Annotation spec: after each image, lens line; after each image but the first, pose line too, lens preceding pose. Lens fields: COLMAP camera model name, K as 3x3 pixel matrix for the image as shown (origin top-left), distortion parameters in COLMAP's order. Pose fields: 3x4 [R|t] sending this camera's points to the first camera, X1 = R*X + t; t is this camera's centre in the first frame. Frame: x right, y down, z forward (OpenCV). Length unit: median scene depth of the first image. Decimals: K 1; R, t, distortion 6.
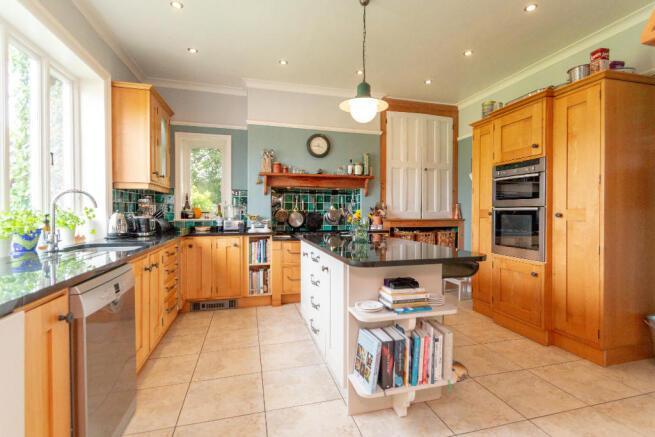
lens RADIAL K [[315.4, 0, 328.5], [0, 315.4, 215.5], [0, 0, 1]] dist [-0.003730, -0.001396]
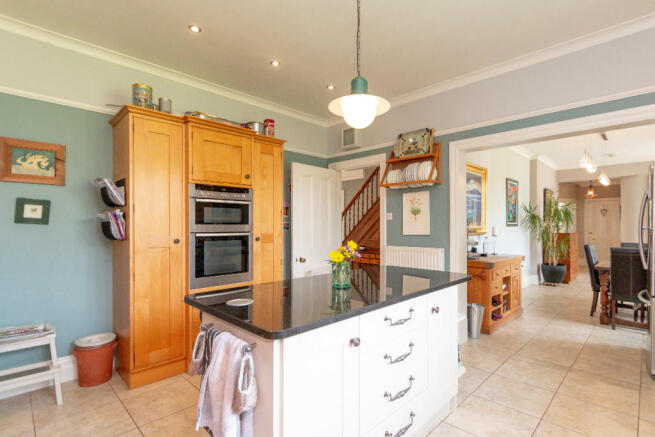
lens RADIAL K [[315.4, 0, 327.3], [0, 315.4, 221.6], [0, 0, 1]] dist [-0.003730, -0.001396]
pose [[-0.505497, 0.009583, 0.862775, -0.409851], [0.015220, 0.999882, -0.002189, -0.055775], [-0.862694, 0.012025, -0.505583, 1.262094]]
